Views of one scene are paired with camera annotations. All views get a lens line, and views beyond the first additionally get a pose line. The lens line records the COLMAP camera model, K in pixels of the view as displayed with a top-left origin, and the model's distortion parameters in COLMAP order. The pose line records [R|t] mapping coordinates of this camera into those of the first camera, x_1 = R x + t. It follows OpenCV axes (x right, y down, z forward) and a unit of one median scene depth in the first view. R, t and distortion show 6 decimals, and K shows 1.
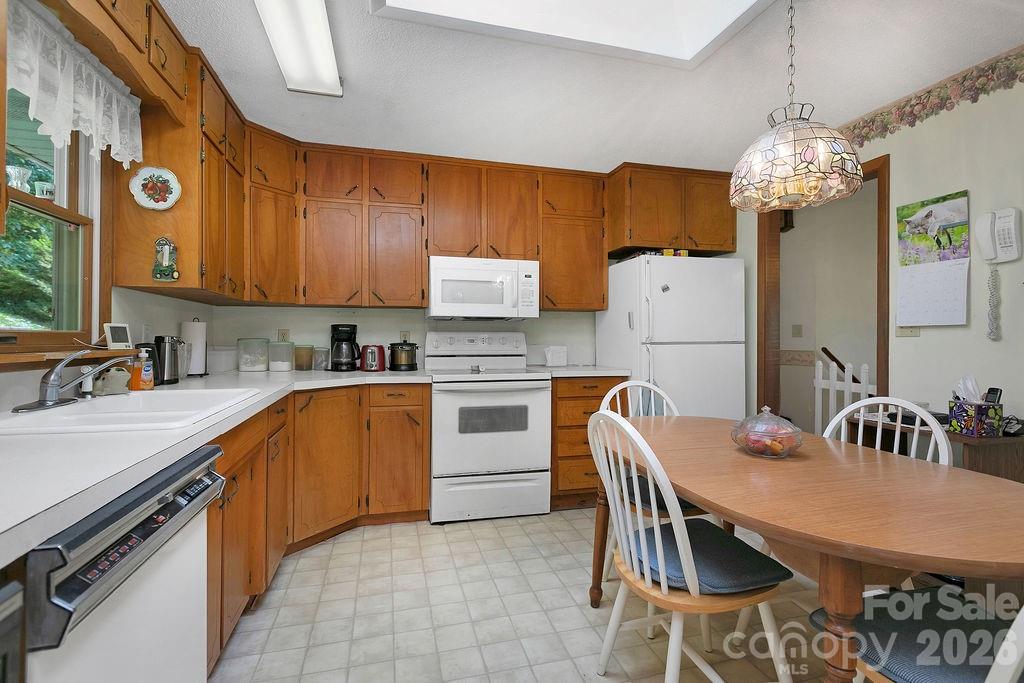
lens RADIAL K [[484.2, 0, 514.7], [0, 484.2, 333.6], [0, 0, 1]] dist [0.000132, 0.000110]
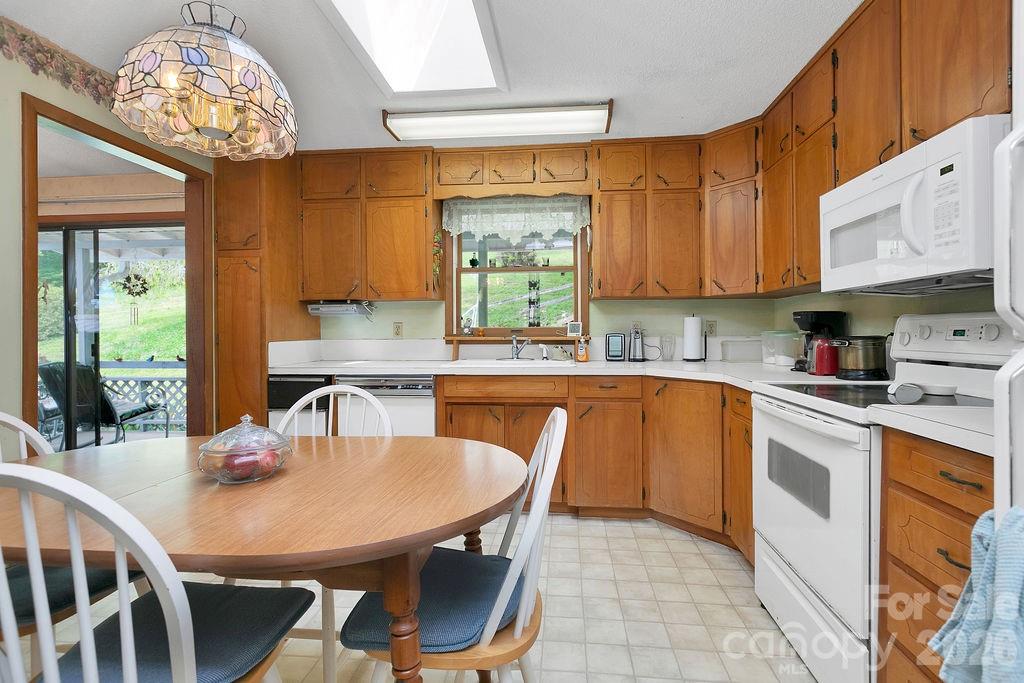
lens RADIAL K [[484.2, 0, 514.7], [0, 484.2, 333.6], [0, 0, 1]] dist [0.000132, 0.000110]
pose [[-0.358708, 0.000432, -0.933450, 0.676487], [0.009590, 0.999949, -0.003223, 0.018006], [0.933401, -0.010108, -0.358694, 1.041701]]
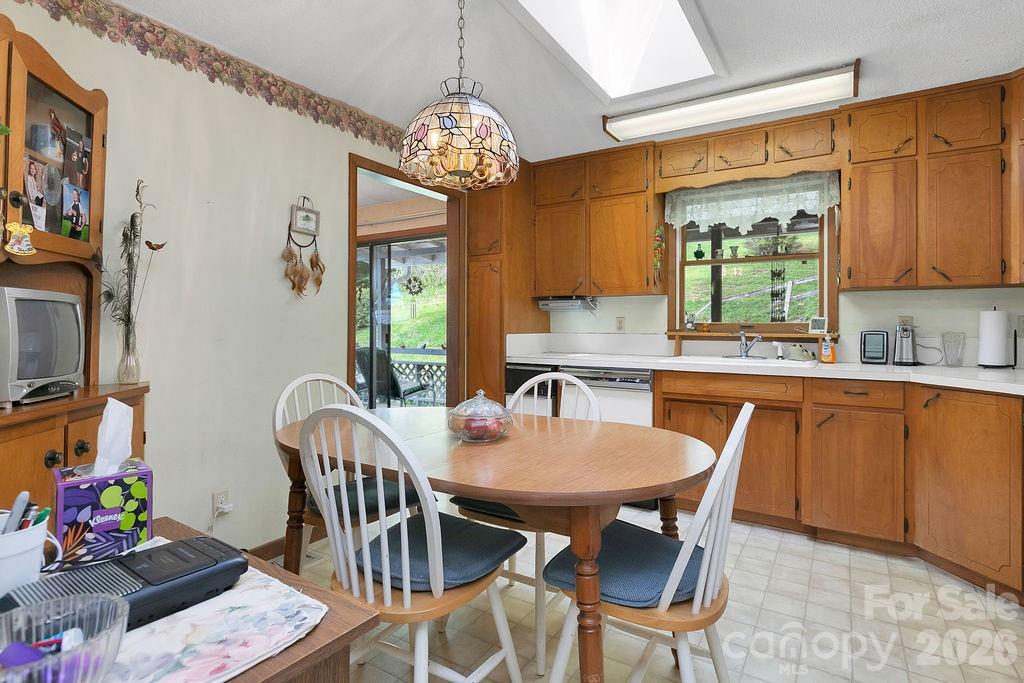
lens RADIAL K [[509.6, 0, 517.6], [0, 509.6, 333.7], [0, 0, 1]] dist [0.000436, -0.000004]
pose [[-0.738789, 0.000436, -0.673936, 0.725959], [-0.004615, 0.999973, 0.005705, 0.019534], [0.673921, 0.007325, -0.738767, 1.131414]]
